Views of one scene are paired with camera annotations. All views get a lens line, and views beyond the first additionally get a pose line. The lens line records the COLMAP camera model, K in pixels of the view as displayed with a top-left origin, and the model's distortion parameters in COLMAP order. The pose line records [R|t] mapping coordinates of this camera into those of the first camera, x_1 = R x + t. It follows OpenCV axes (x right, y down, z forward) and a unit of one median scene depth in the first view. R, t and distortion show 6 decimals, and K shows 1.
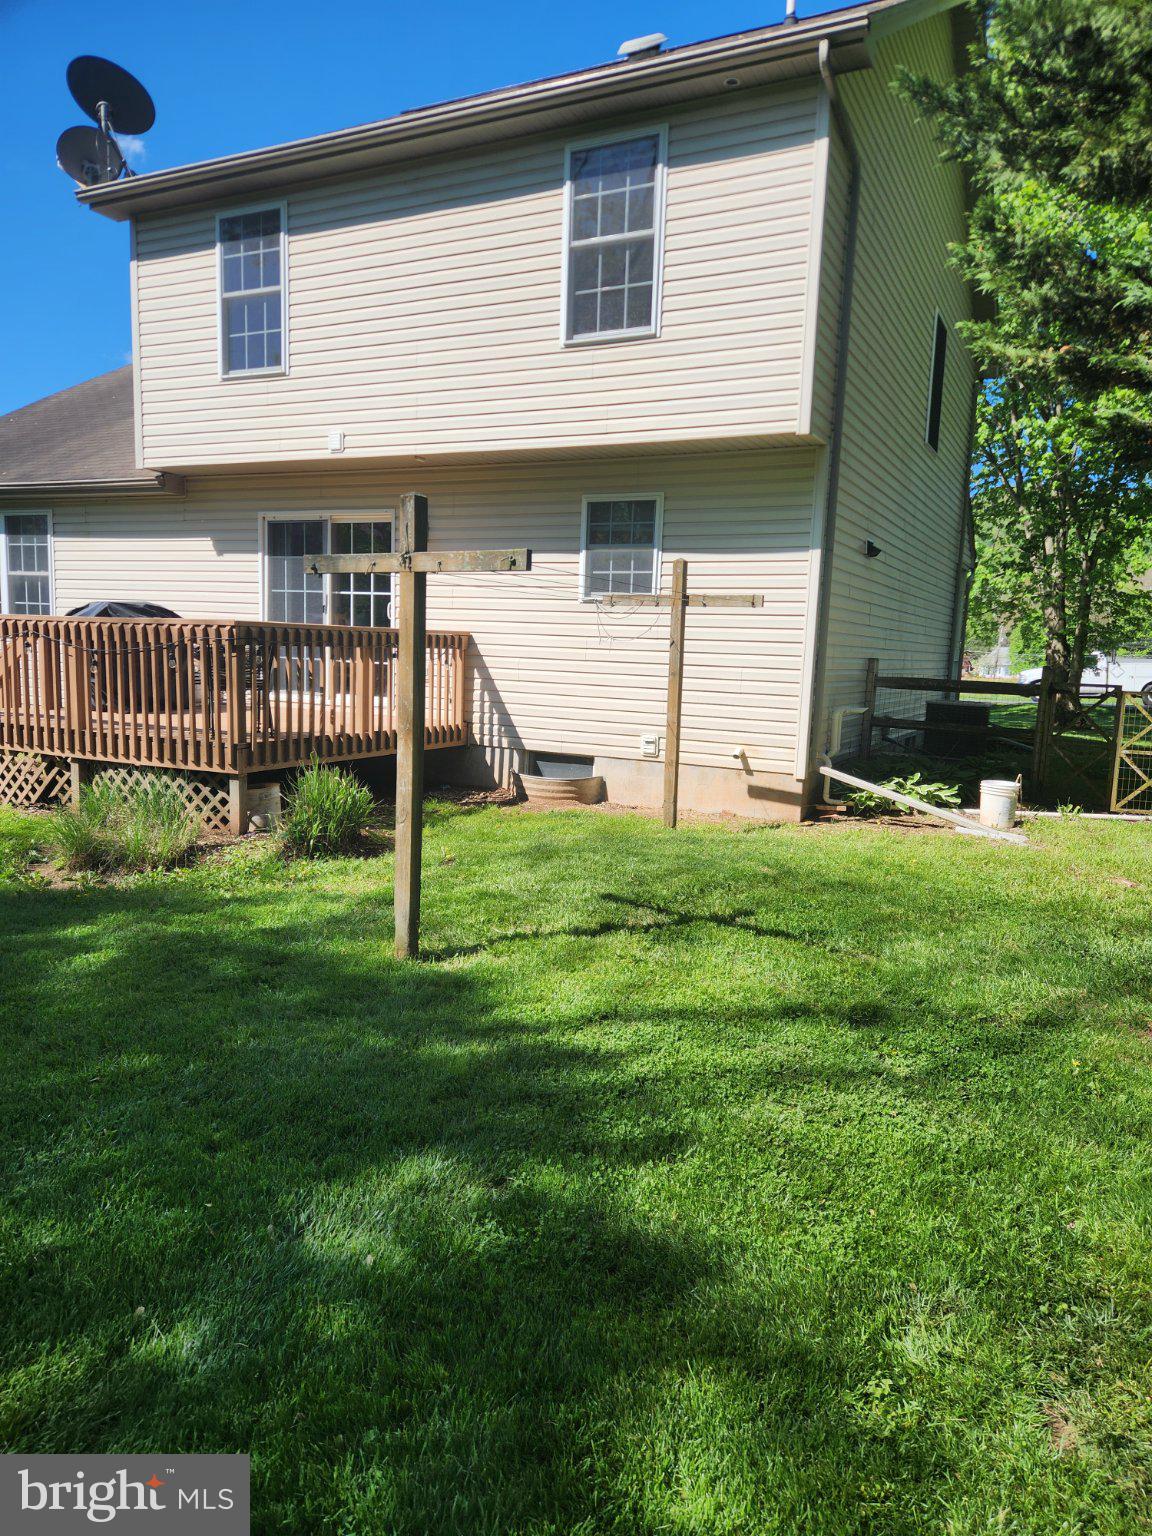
lens RADIAL K [[967.2, 0, 576.0], [0, 967.2, 768.0], [0, 0, 1]] dist [0.048896, -0.052858]
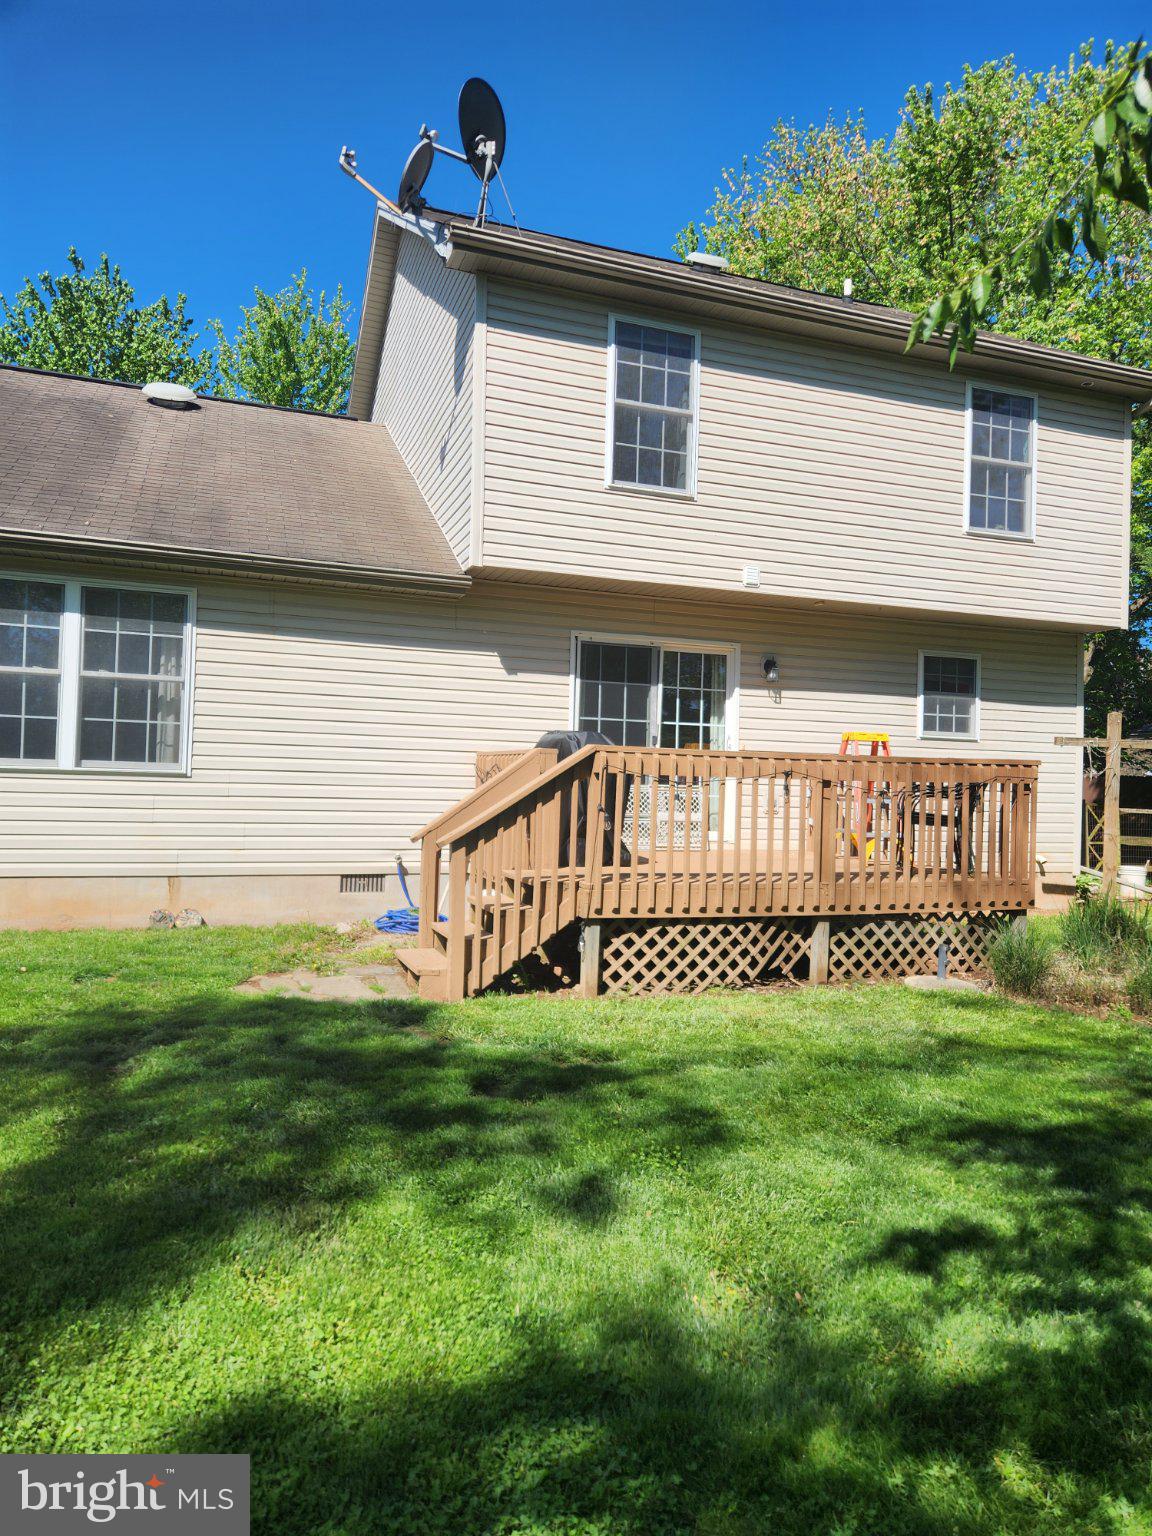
lens RADIAL K [[967.2, 0, 576.0], [0, 967.2, 768.0], [0, 0, 1]] dist [0.048896, -0.052858]
pose [[0.724354, -0.006452, 0.689398, -1.054790], [0.088236, 0.992600, -0.083419, -0.073639], [-0.683758, 0.121255, 0.719564, 0.431346]]
